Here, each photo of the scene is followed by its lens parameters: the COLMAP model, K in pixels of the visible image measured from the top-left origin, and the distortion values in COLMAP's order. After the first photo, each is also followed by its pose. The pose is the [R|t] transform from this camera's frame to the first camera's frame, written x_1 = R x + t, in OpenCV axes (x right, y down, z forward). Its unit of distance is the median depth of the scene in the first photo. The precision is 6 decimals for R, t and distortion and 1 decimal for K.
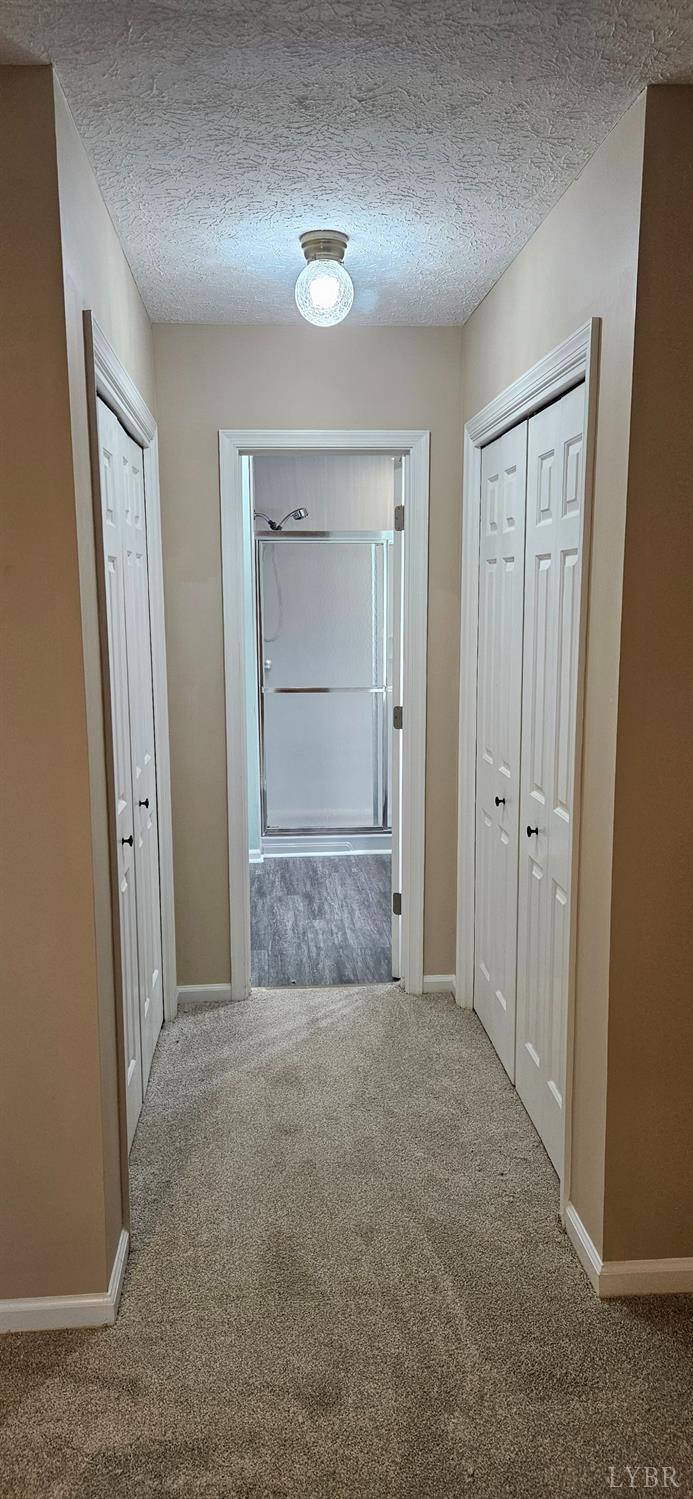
lens RADIAL K [[996.9, 0, 364.1], [0, 996.9, 749.4], [0, 0, 1]] dist [0.084155, -0.070035]
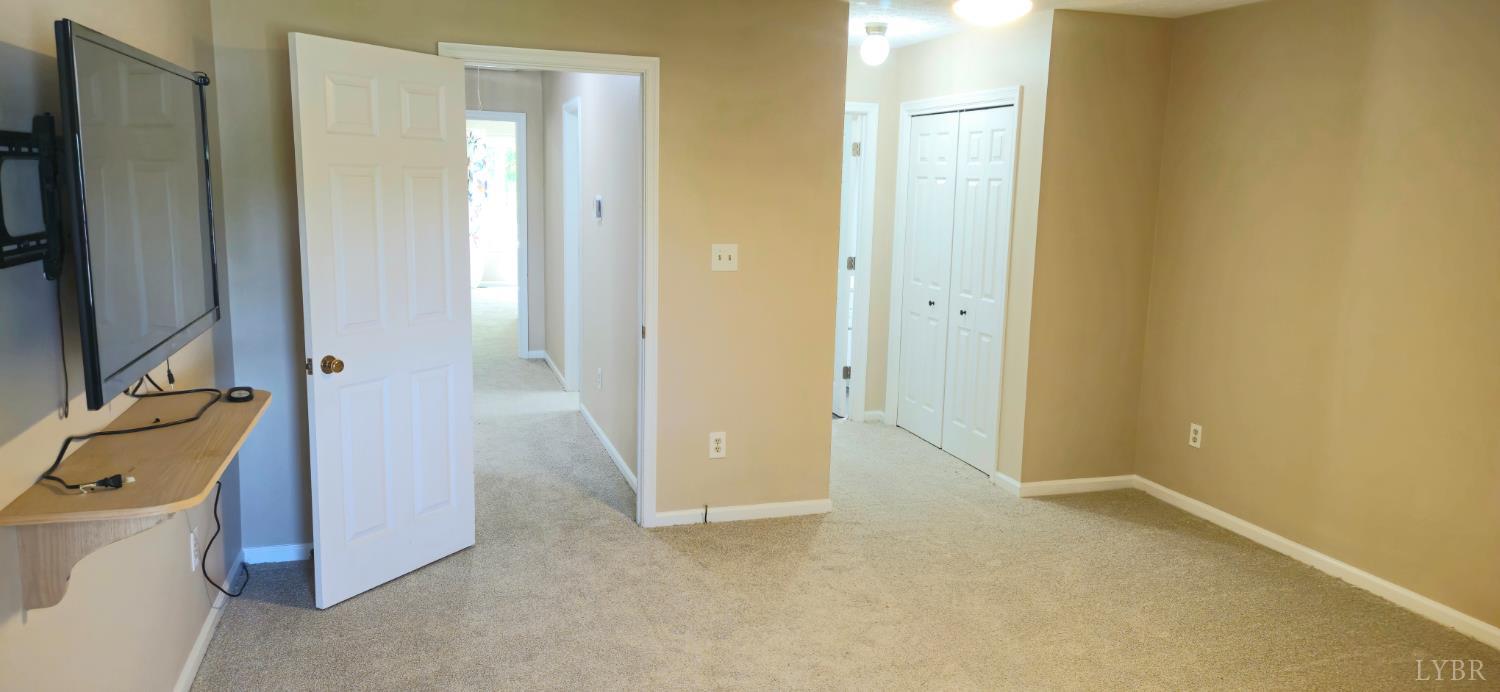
lens RADIAL K [[997.5, 0, 760.1], [0, 997.5, 331.8], [0, 0, 1]] dist [0.084155, -0.070035]
pose [[0.974864, -0.009826, 0.222582, -0.702058], [0.009839, 0.999951, 0.001048, 0.115960], [-0.222582, 0.001169, 0.974913, -0.916215]]
